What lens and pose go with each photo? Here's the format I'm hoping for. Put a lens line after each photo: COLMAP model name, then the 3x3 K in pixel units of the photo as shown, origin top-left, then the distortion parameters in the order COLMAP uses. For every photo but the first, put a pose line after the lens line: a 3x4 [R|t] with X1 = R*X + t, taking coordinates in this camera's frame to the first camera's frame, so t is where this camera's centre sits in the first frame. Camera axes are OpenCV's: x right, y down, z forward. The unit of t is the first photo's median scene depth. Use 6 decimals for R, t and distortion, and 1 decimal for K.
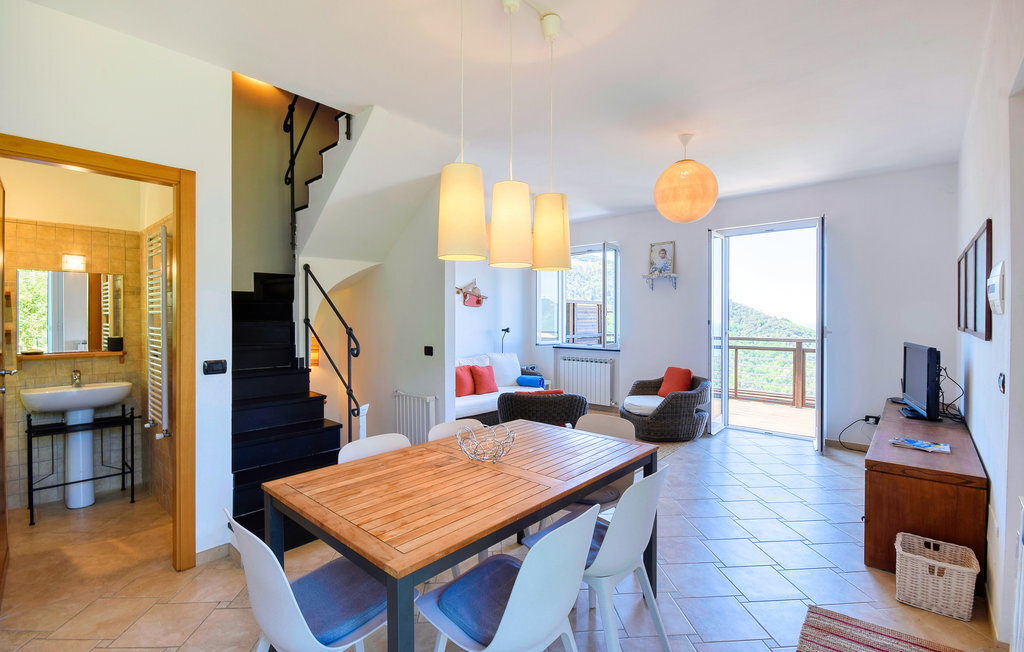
lens RADIAL K [[451.3, 0, 514.7], [0, 451.3, 317.1], [0, 0, 1]] dist [-0.030781, -0.000208]
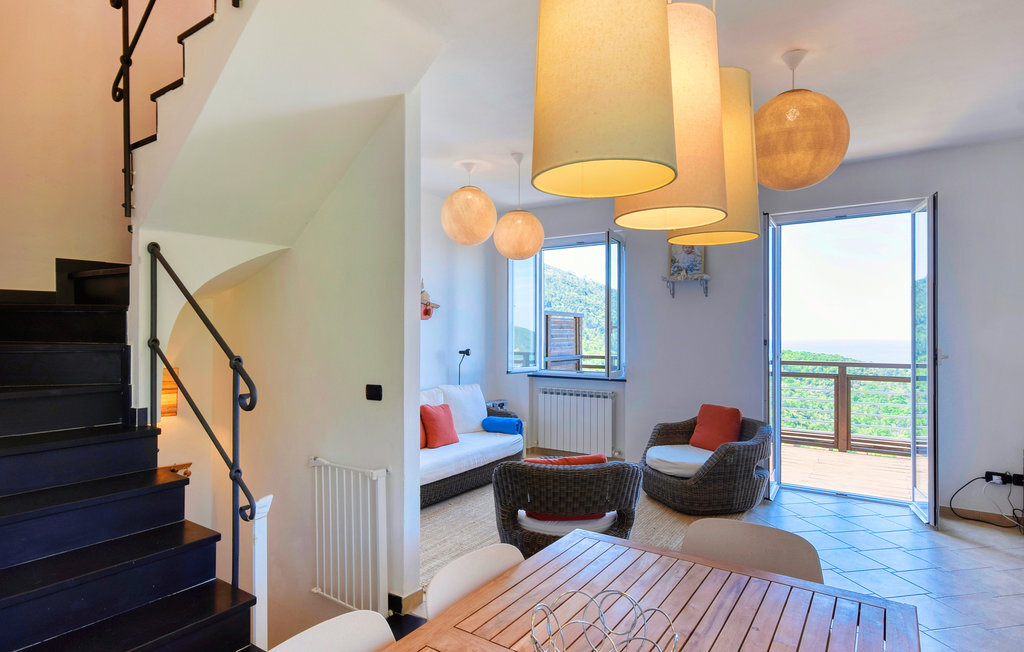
lens RADIAL K [[540.2, 0, 512.0], [0, 540.2, 326.0], [0, 0, 1]] dist [-0.001929, -0.000997]
pose [[0.990626, 0.002823, 0.136573, -0.084847], [-0.001380, 0.999942, -0.010656, -0.004741], [-0.136595, 0.010368, 0.990573, 0.205408]]
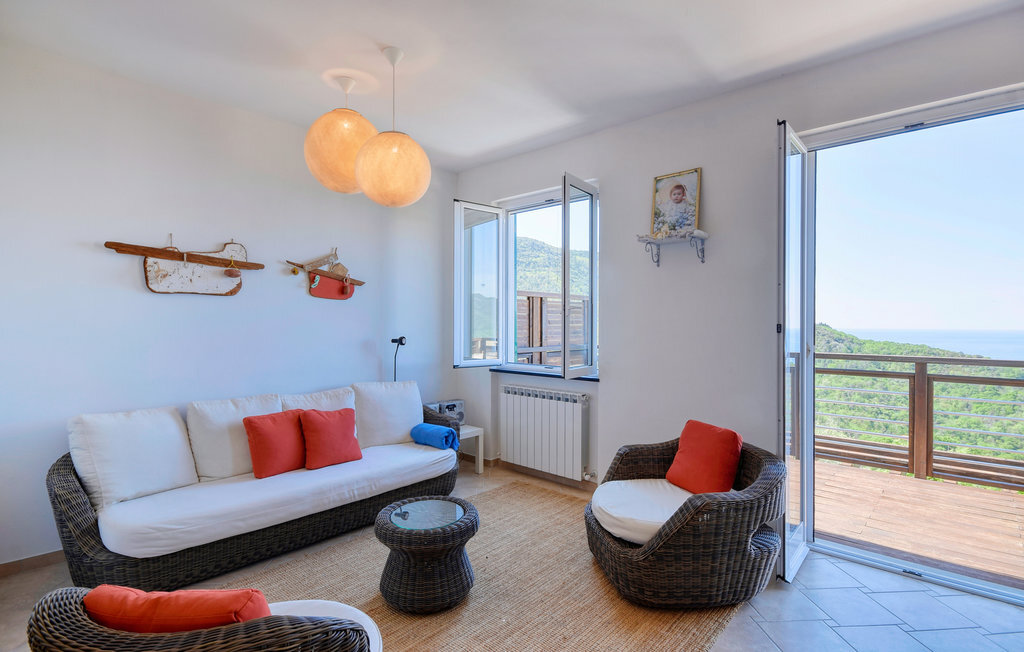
lens RADIAL K [[495.6, 0, 522.2], [0, 495.6, 321.1], [0, 0, 1]] dist [-0.000206, 0.000313]
pose [[0.999998, 0.001799, 0.000108, 0.178438], [-0.001799, 0.999998, -0.000192, 0.005066], [-0.000109, 0.000192, 1.000000, 0.511277]]
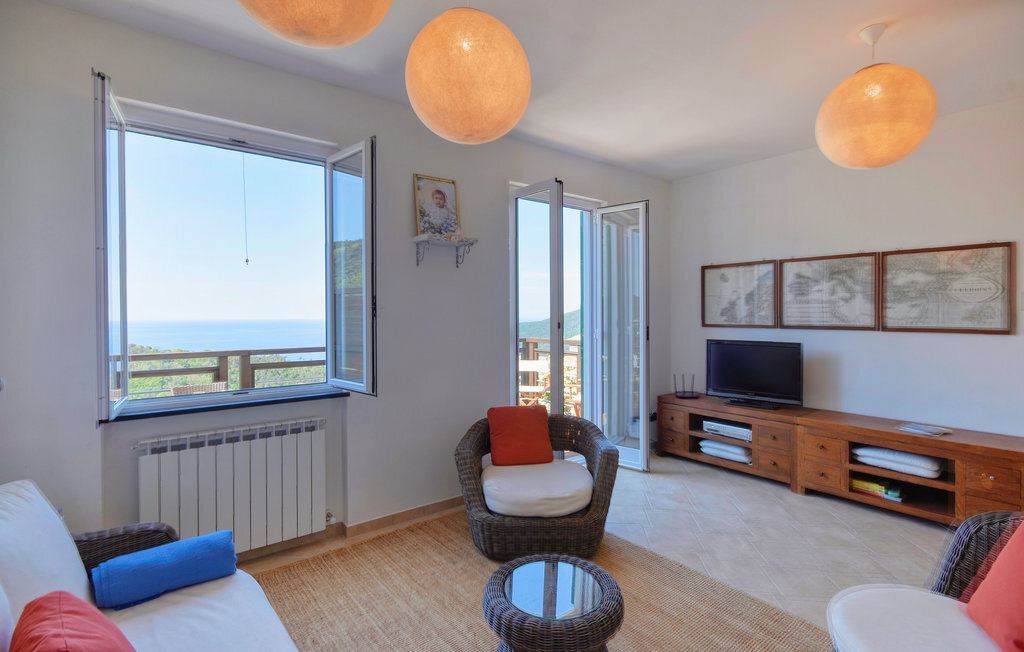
lens RADIAL K [[518.4, 0, 533.0], [0, 518.4, 323.6], [0, 0, 1]] dist [-0.000348, 0.000021]
pose [[0.137118, -0.010134, 0.990503, -0.307681], [0.010263, 0.999909, 0.008810, 0.002516], [-0.990501, 0.008958, 0.137210, 0.947326]]
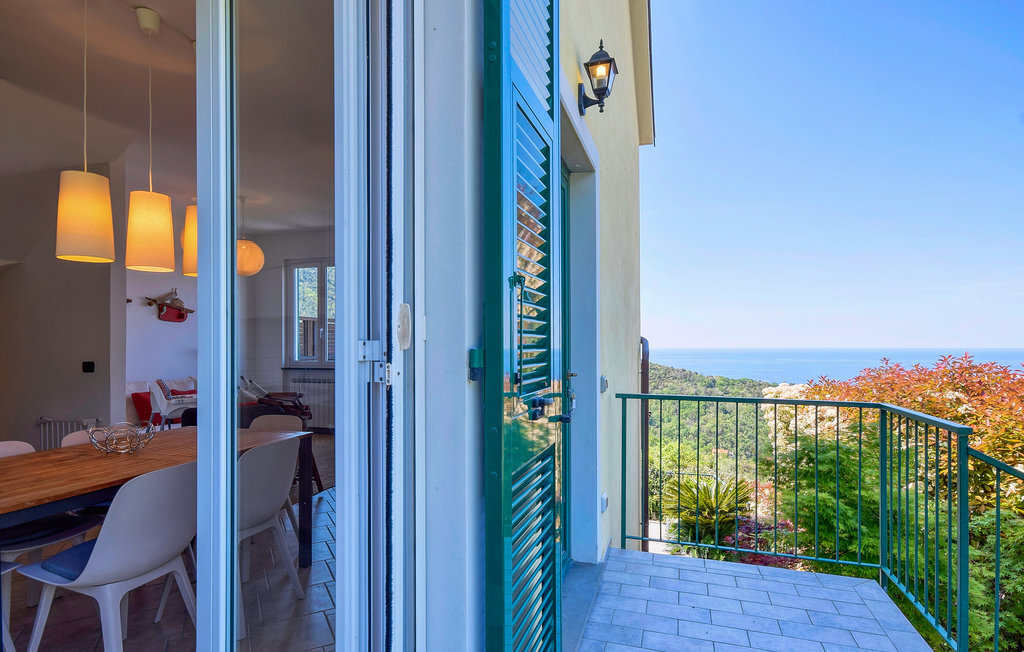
lens RADIAL K [[540.2, 0, 512.0], [0, 540.2, 326.0], [0, 0, 1]] dist [-0.001929, -0.000997]
pose [[0.916078, 0.005874, 0.400957, 0.106818], [0.008027, 0.999424, -0.032982, 0.029563], [-0.400919, 0.033432, 0.915503, -0.210496]]
